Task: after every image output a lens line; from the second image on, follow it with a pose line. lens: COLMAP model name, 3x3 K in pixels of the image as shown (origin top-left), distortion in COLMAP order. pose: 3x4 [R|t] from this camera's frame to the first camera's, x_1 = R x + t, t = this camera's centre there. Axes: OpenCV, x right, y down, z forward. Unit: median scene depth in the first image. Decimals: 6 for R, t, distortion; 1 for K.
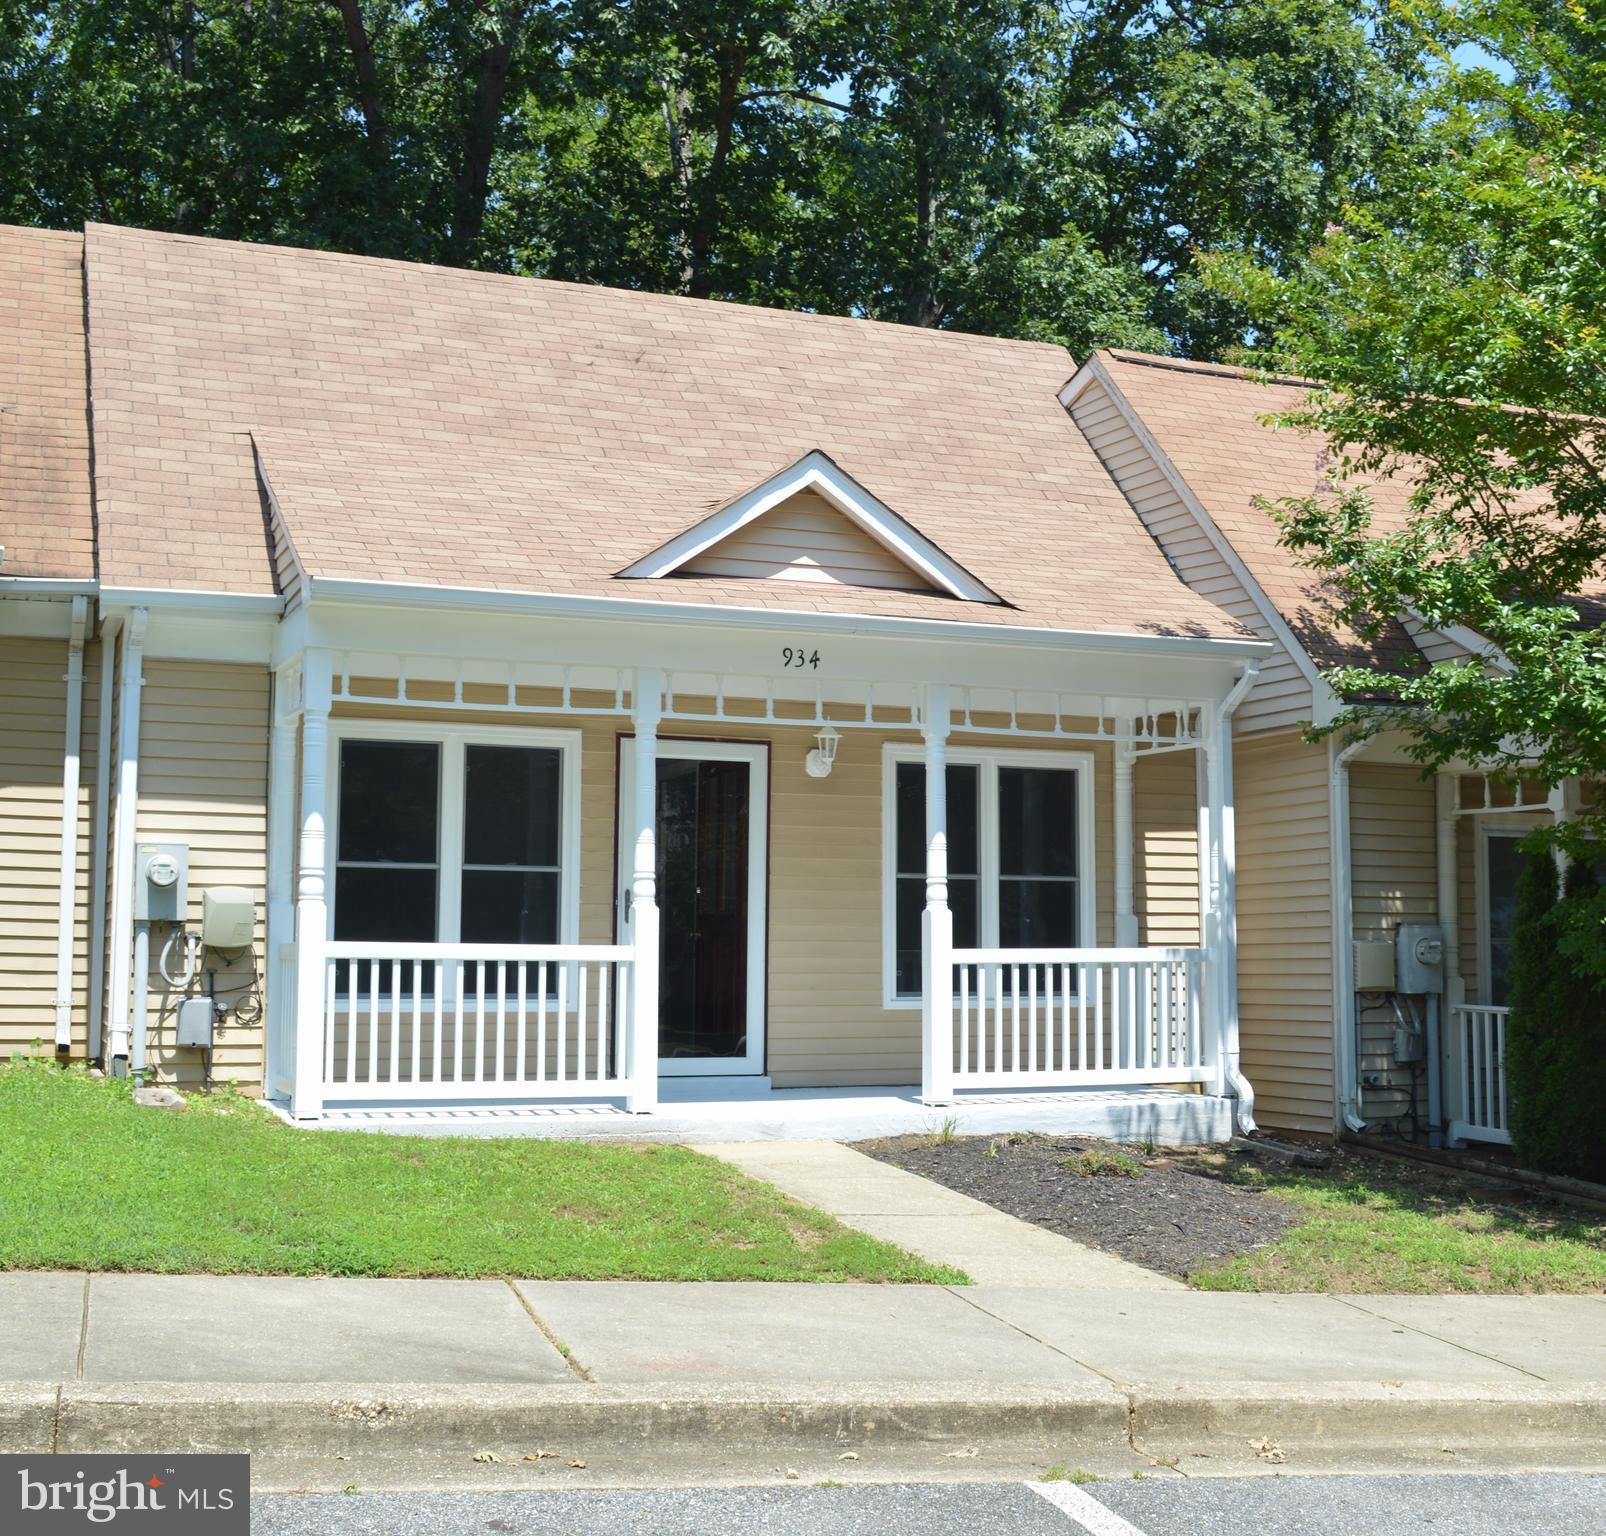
lens RADIAL K [[1973.3, 0, 803.2], [0, 1973.3, 772.4], [0, 0, 1]] dist [-0.064115, 0.000000]
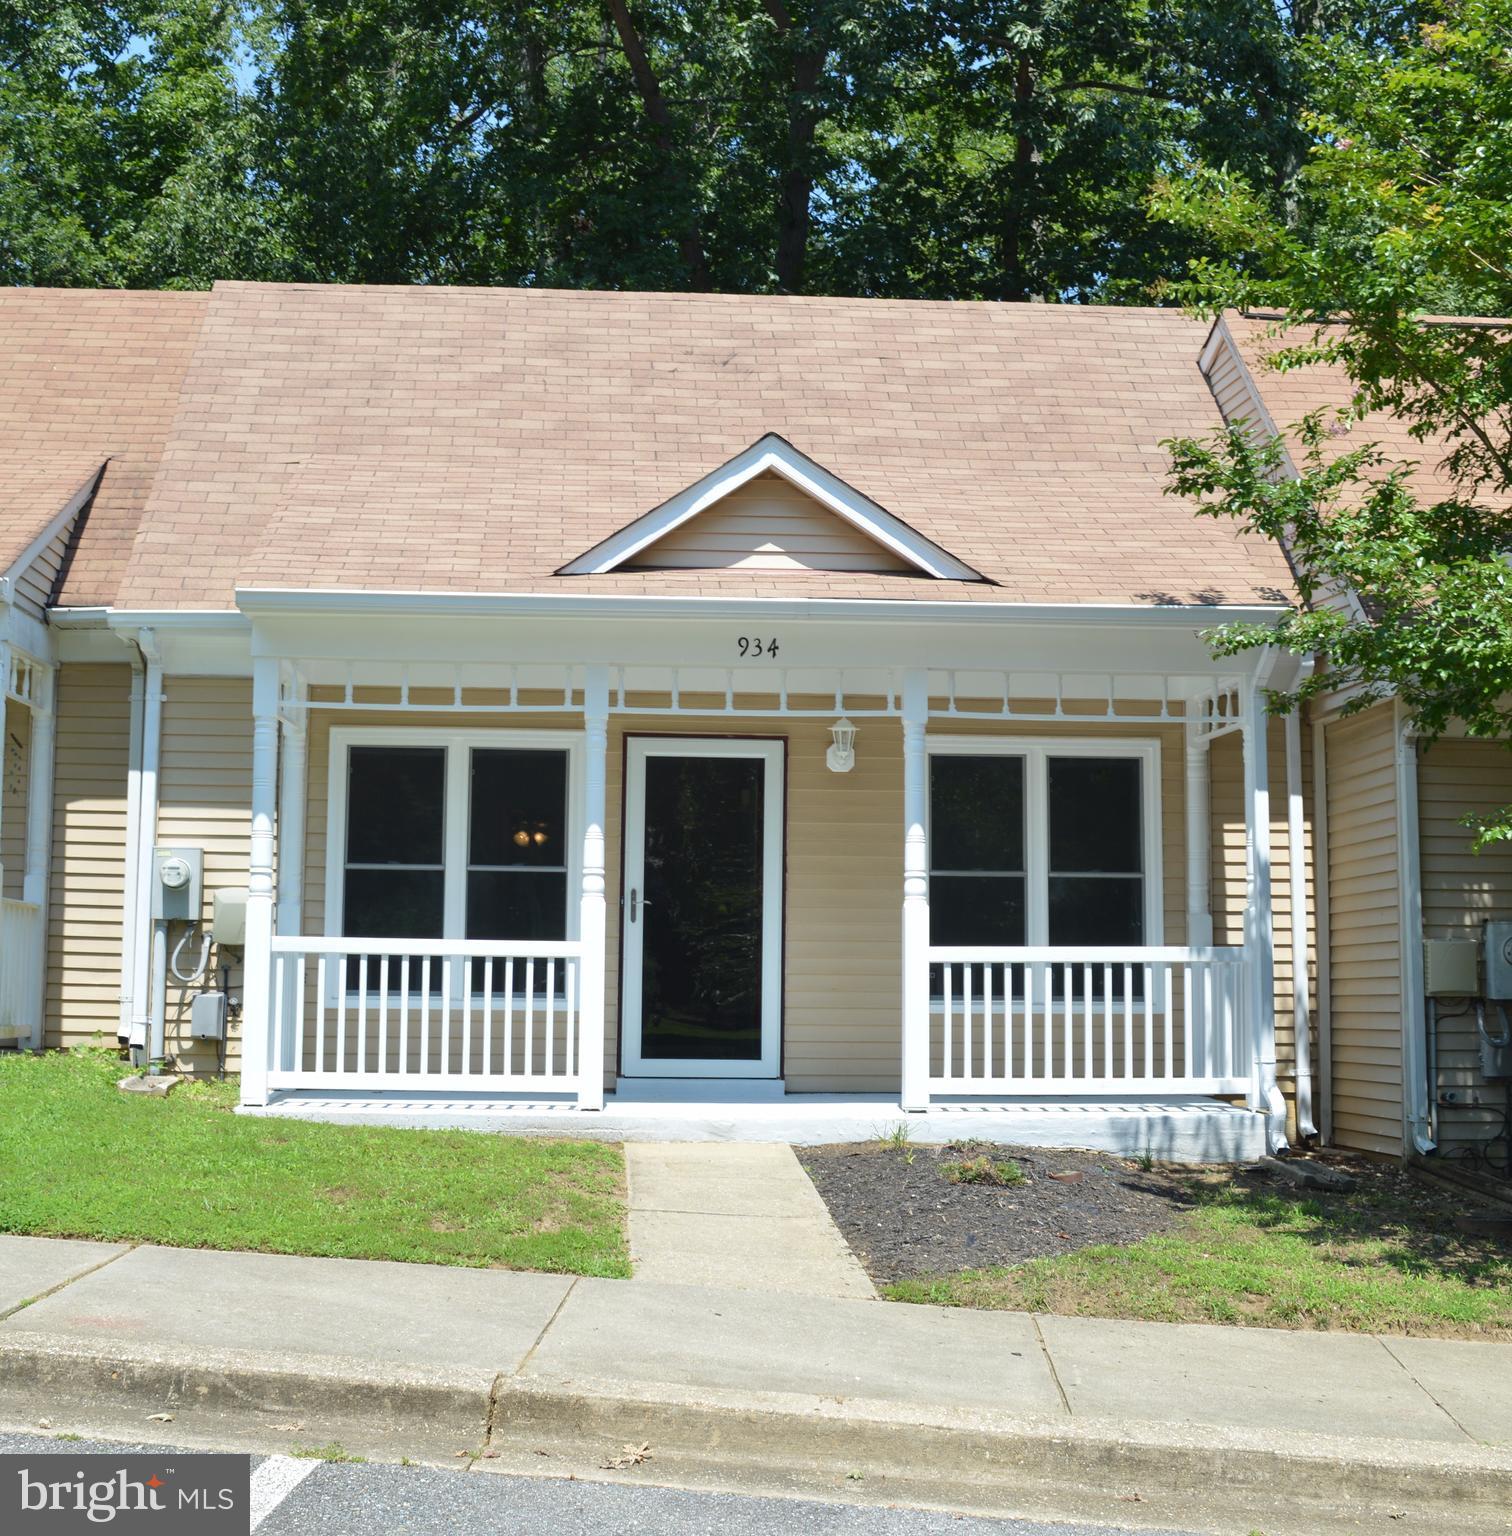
lens RADIAL K [[1984.5, 0, 755.8], [0, 1984.5, 766.7], [0, 0, 1]] dist [-0.062069, 0.000000]
pose [[0.951803, -0.029677, -0.305270, 0.285124], [0.023717, 0.999449, -0.023213, 0.023037], [0.305791, 0.014854, 0.951983, 0.065402]]
